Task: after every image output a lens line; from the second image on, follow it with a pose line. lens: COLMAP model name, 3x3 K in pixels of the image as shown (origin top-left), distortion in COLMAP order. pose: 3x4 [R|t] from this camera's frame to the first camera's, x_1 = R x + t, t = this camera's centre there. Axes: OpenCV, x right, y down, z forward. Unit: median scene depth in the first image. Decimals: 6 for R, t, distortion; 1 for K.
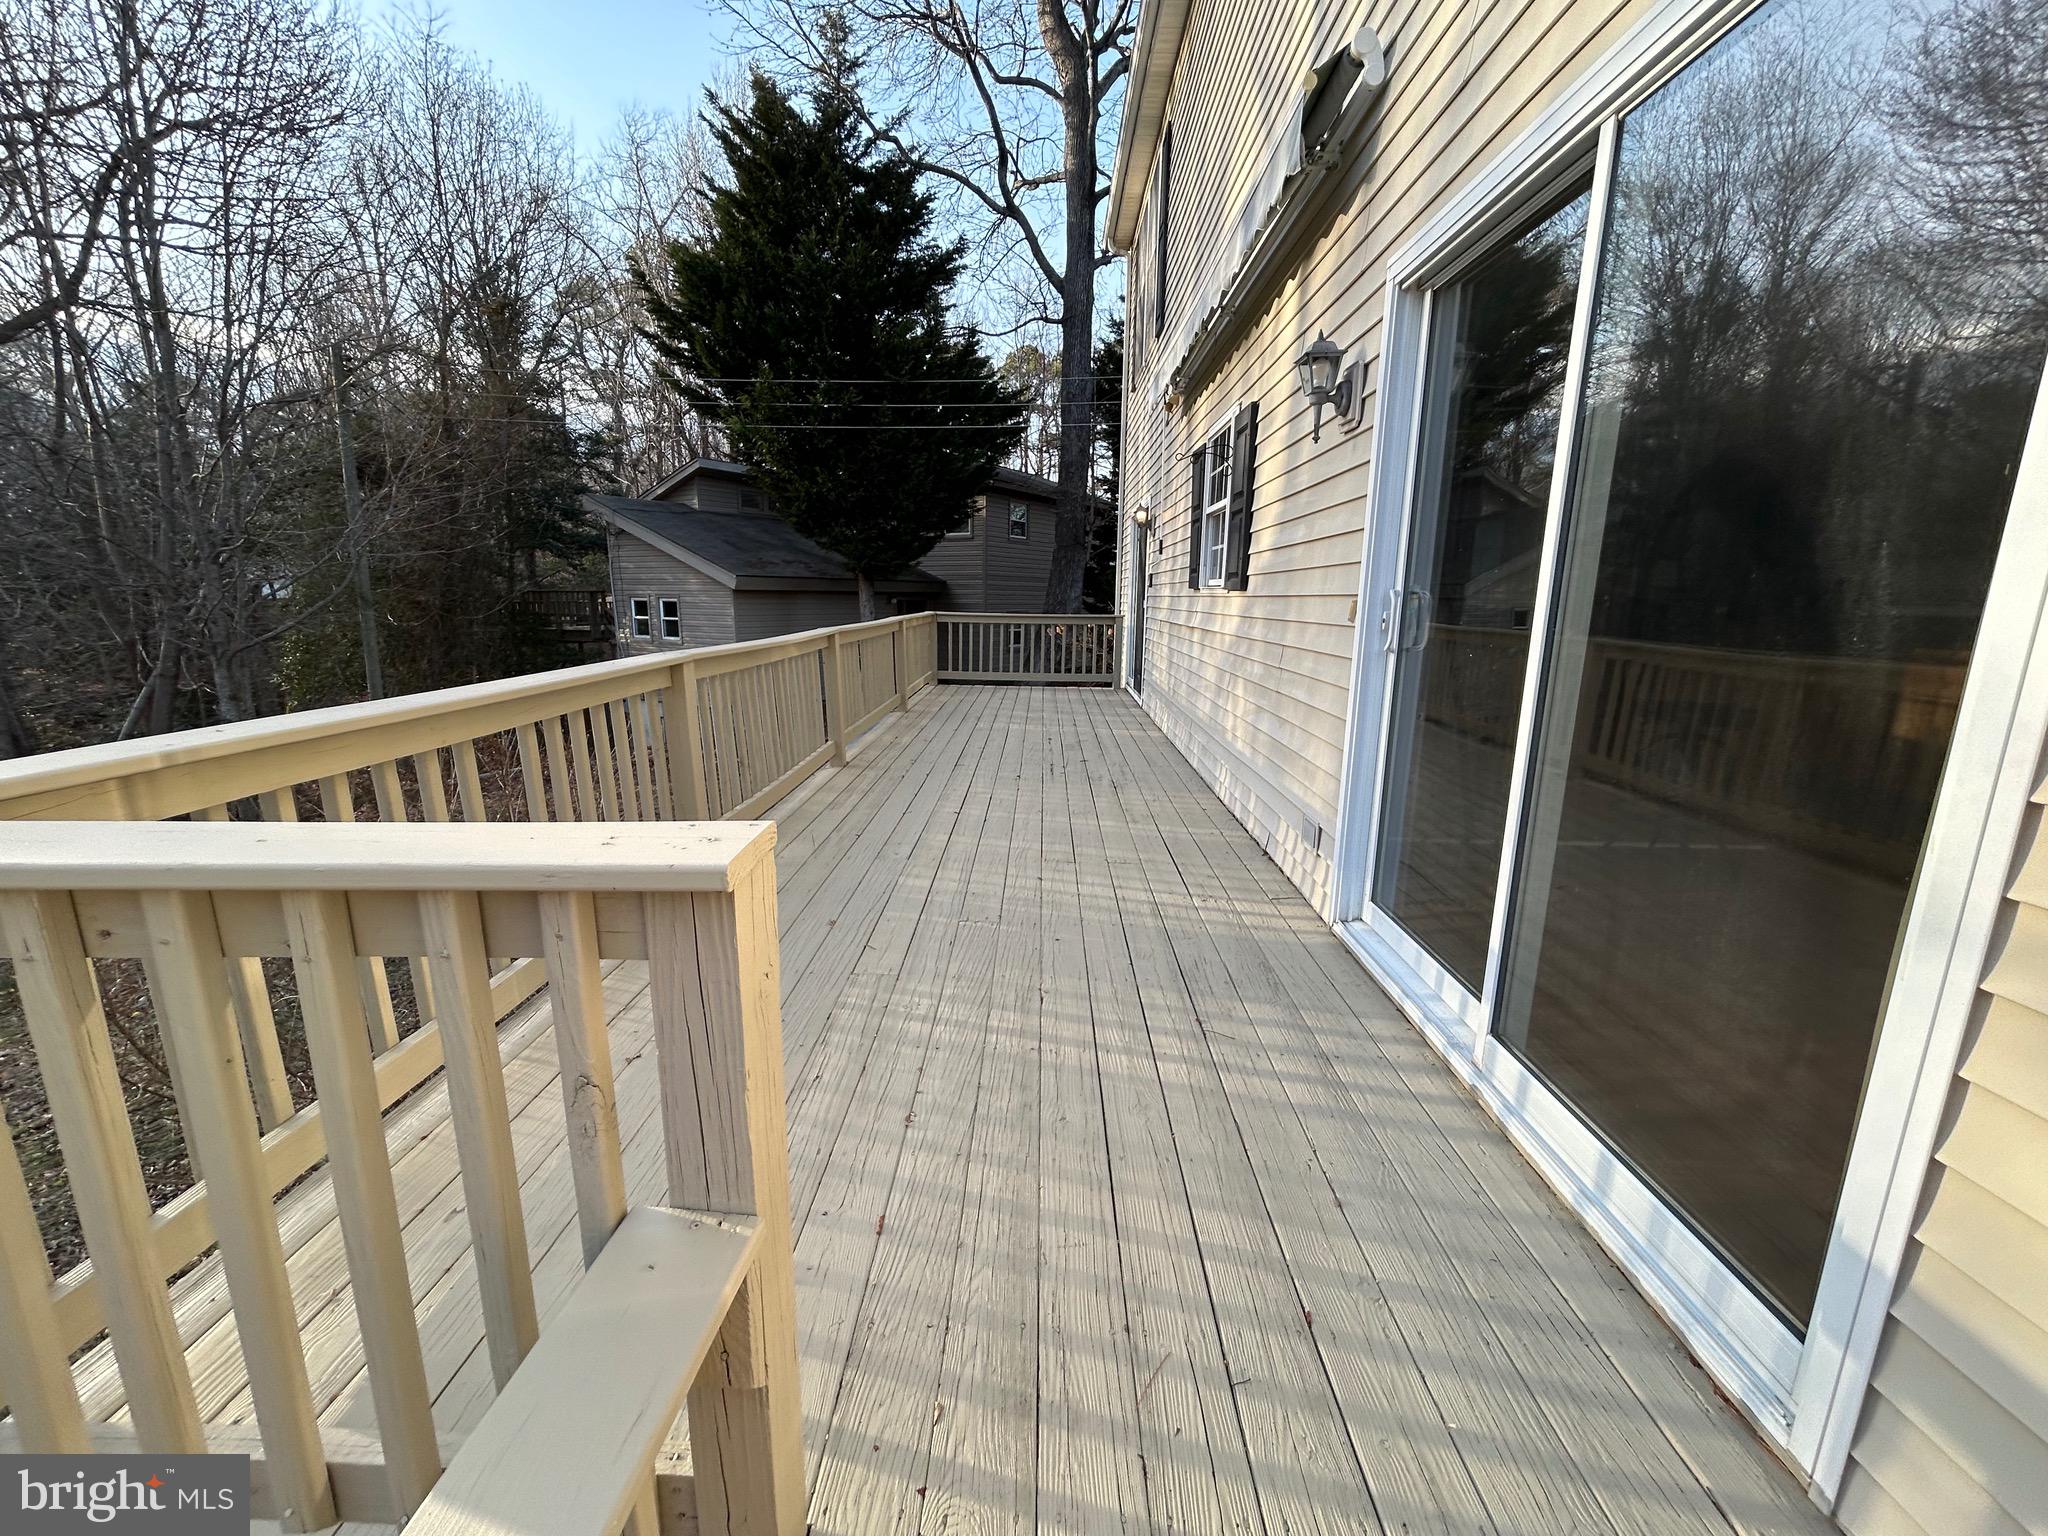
lens RADIAL K [[828.4, 0, 1024.0], [0, 828.4, 768.0], [0, 0, 1]] dist [0.001043, 0.000690]
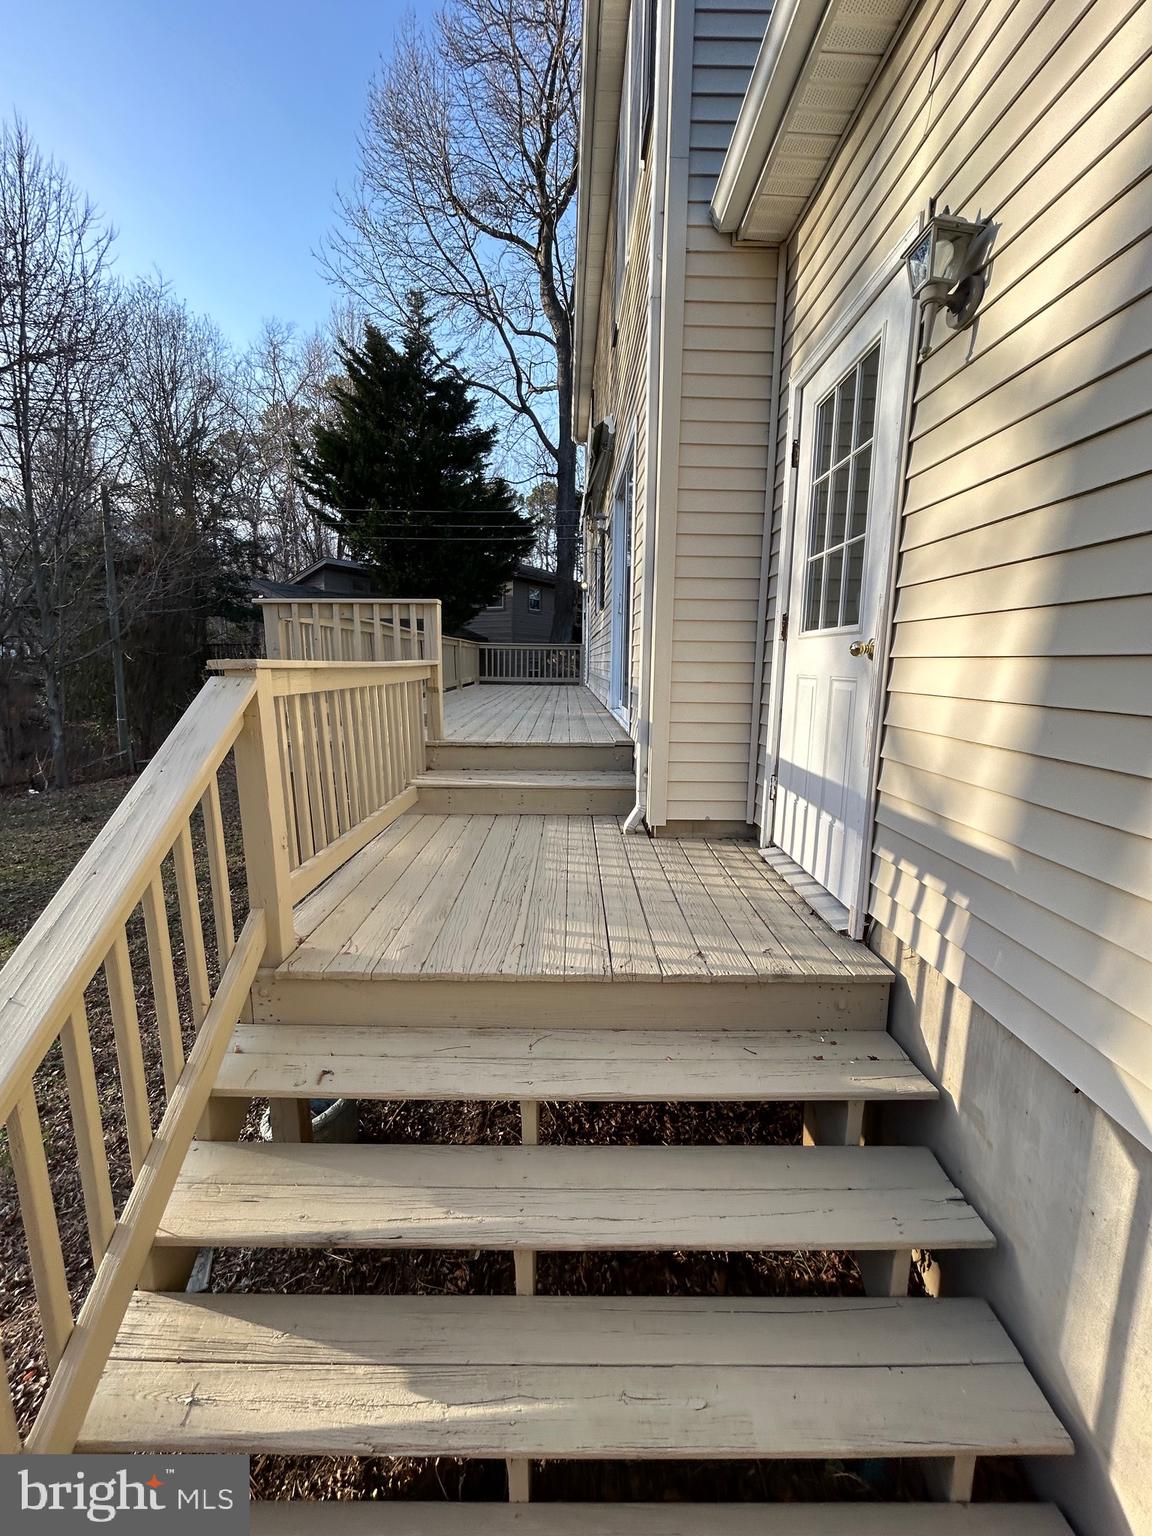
lens RADIAL K [[621.3, 0, 574.4], [0, 621.3, 769.2], [0, 0, 1]] dist [0.001043, 0.000690]
pose [[0.999187, -0.007885, 0.039531, 0.028654], [0.009295, 0.999322, -0.035624, 0.085169], [-0.039223, 0.035962, 0.998583, -0.207944]]
